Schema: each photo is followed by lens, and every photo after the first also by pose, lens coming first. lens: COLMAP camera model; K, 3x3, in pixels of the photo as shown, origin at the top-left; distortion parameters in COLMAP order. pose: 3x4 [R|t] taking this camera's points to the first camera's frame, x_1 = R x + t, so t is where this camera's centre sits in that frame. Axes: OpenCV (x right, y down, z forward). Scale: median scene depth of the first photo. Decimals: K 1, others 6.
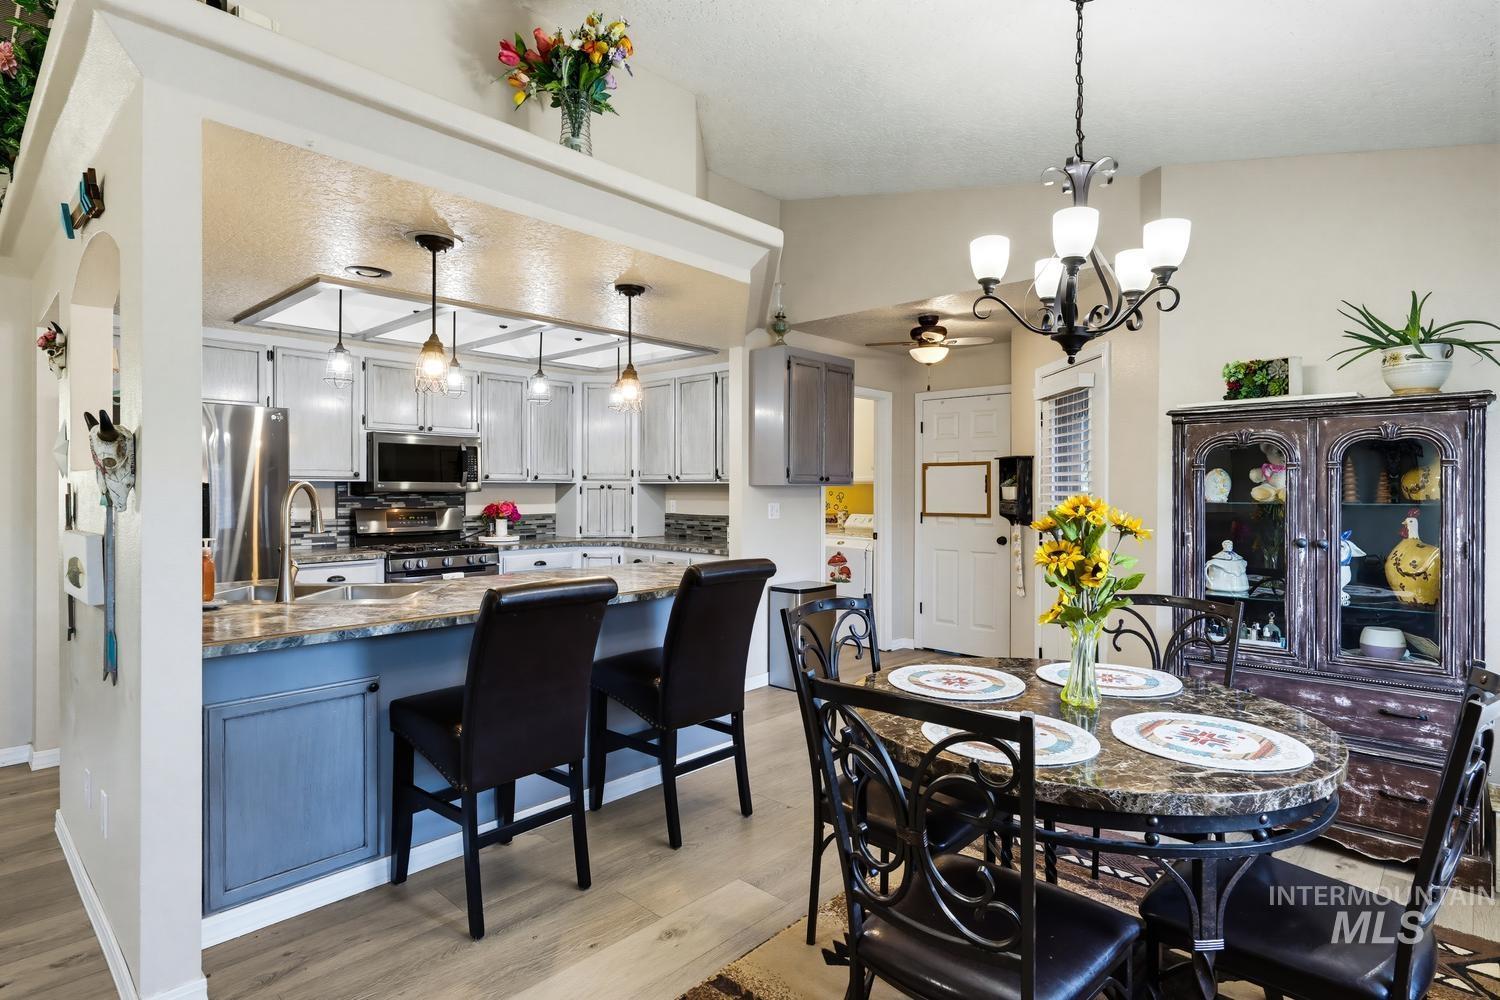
lens RADIAL K [[774.0, 0, 756.3], [0, 774.0, 492.6], [0, 0, 1]] dist [0.000330, -0.000561]
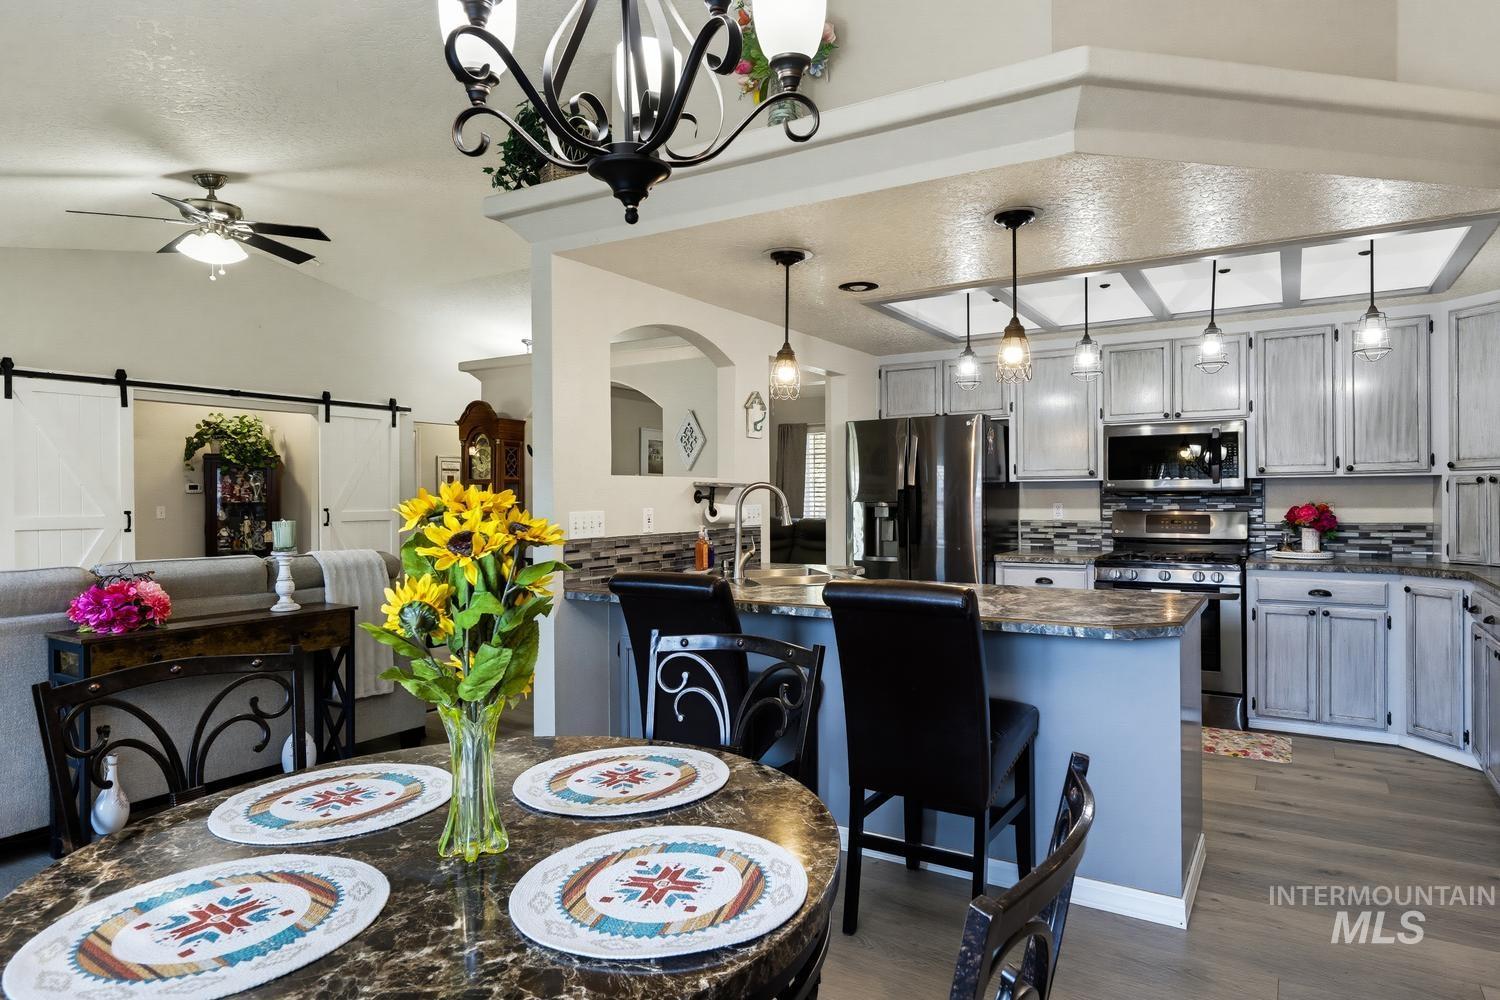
lens RADIAL K [[861.4, 0, 785.8], [0, 861.4, 497.4], [0, 0, 1]] dist [0.002601, -0.002854]
pose [[0.210455, -0.002951, -0.977599, 0.373204], [0.004082, 0.999989, -0.002140, 0.005906], [0.977595, -0.003540, 0.210465, 0.373992]]
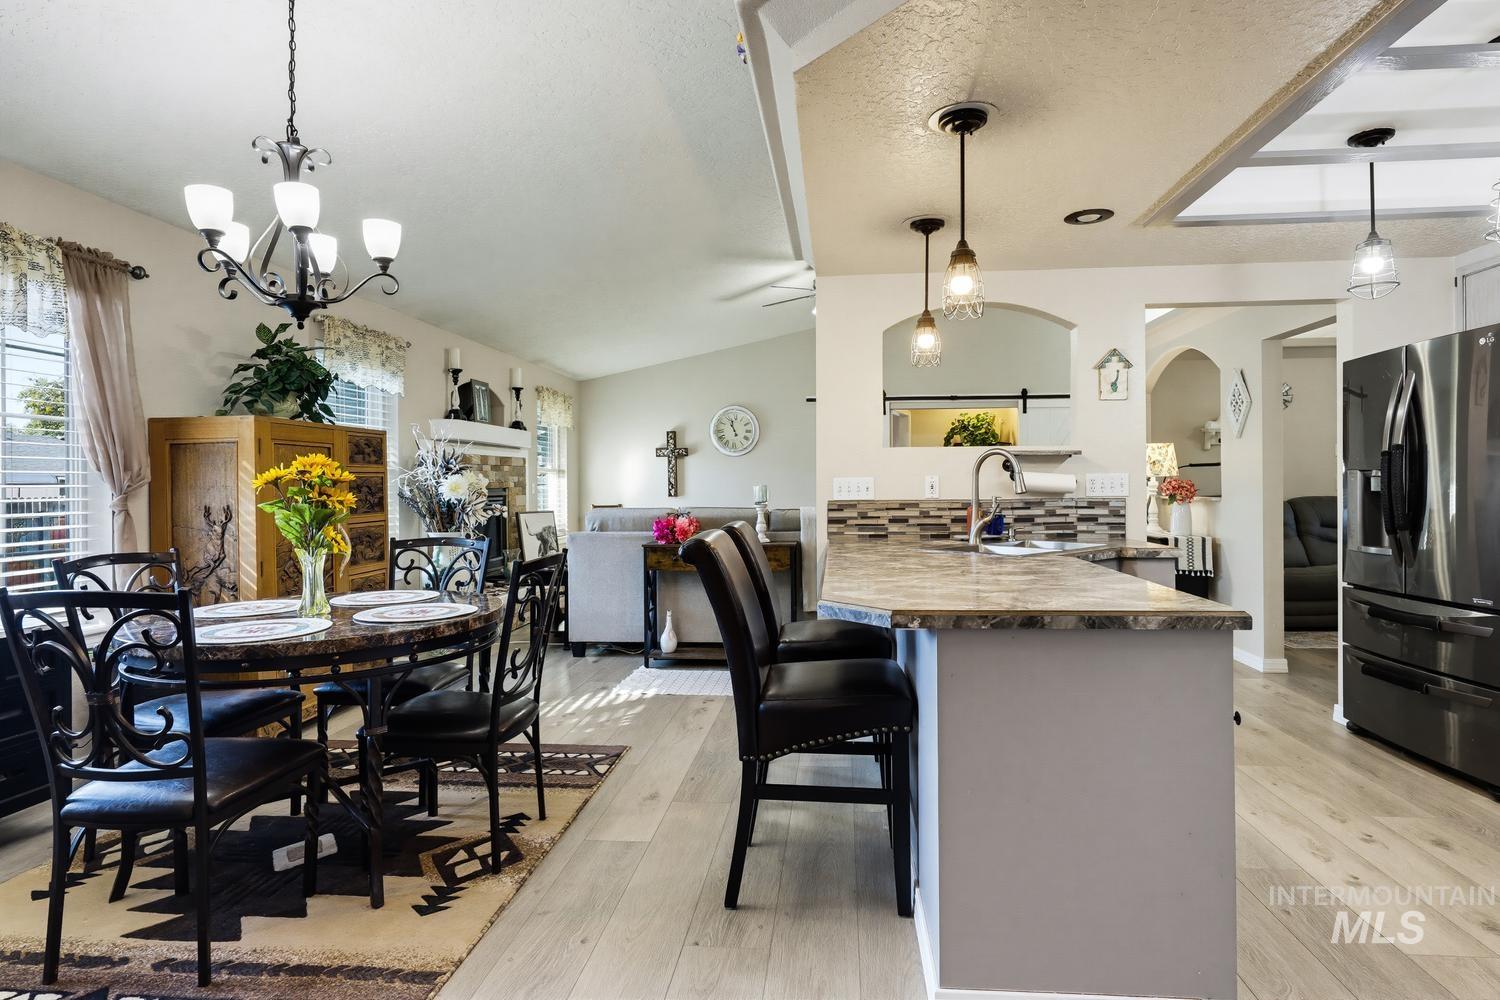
lens RADIAL K [[774.0, 0, 766.2], [0, 774.0, 467.7], [0, 0, 1]] dist [0.000330, -0.000561]
pose [[-0.787975, -0.011126, -0.615606, 0.213825], [0.002769, 0.999763, -0.021614, 0.019782], [0.615701, -0.018736, -0.787757, 0.857311]]
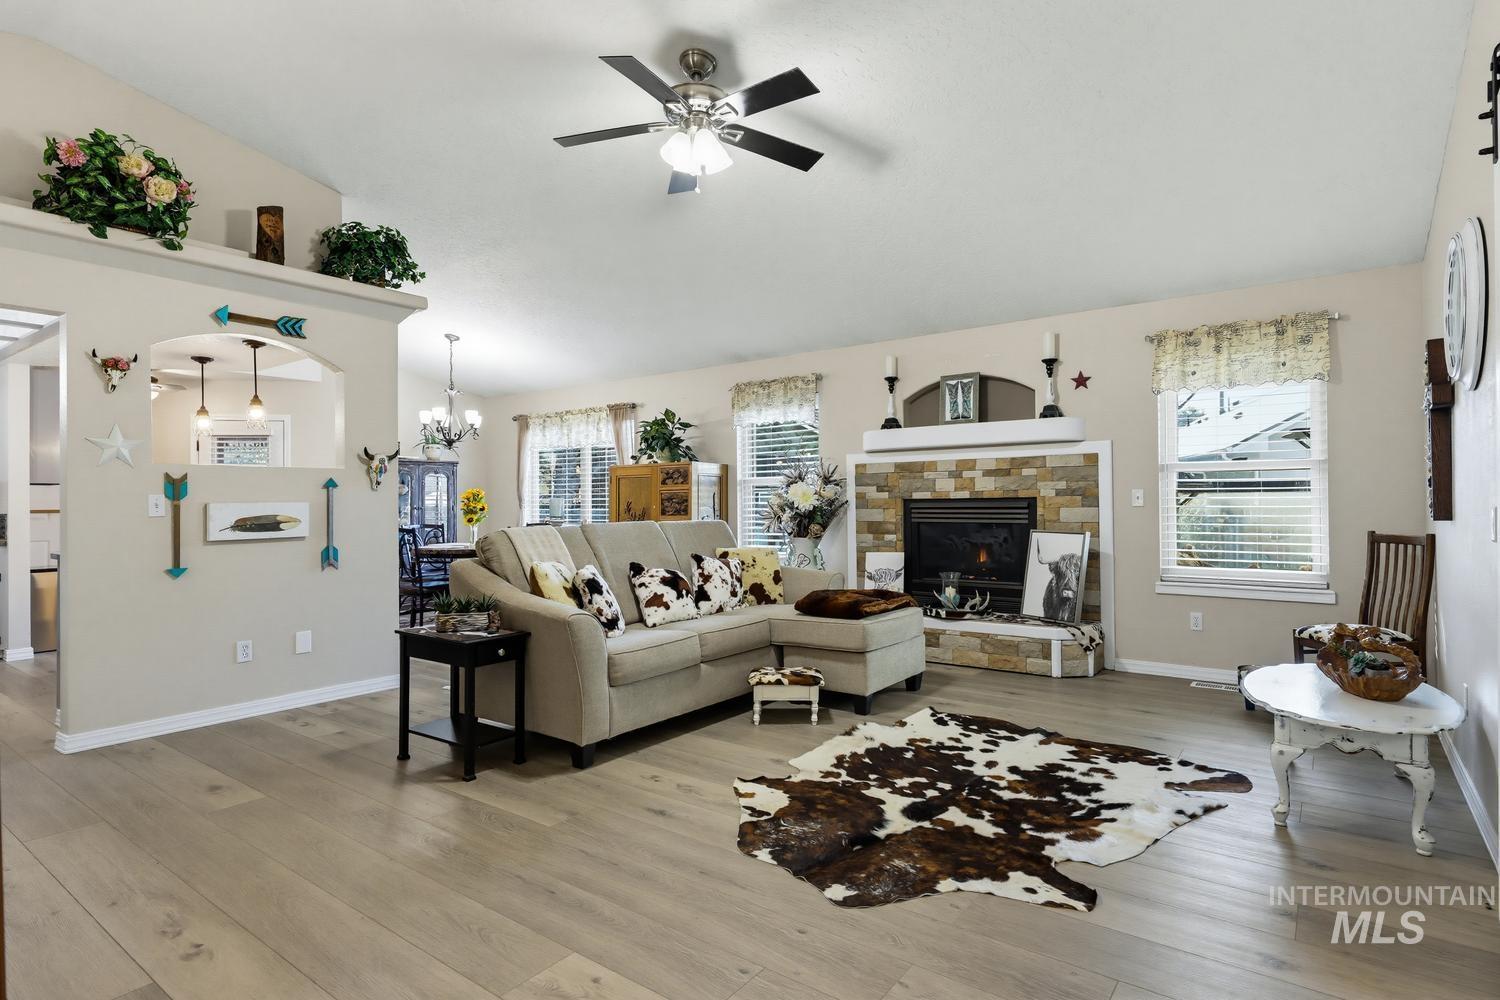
lens RADIAL K [[774.0, 0, 723.4], [0, 774.0, 502.0], [0, 0, 1]] dist [0.000330, -0.000561]
pose [[-0.098684, -0.002483, 0.995116, -1.160198], [0.009197, 0.999952, 0.003407, 0.022663], [-0.995076, 0.009489, -0.098657, 0.067208]]
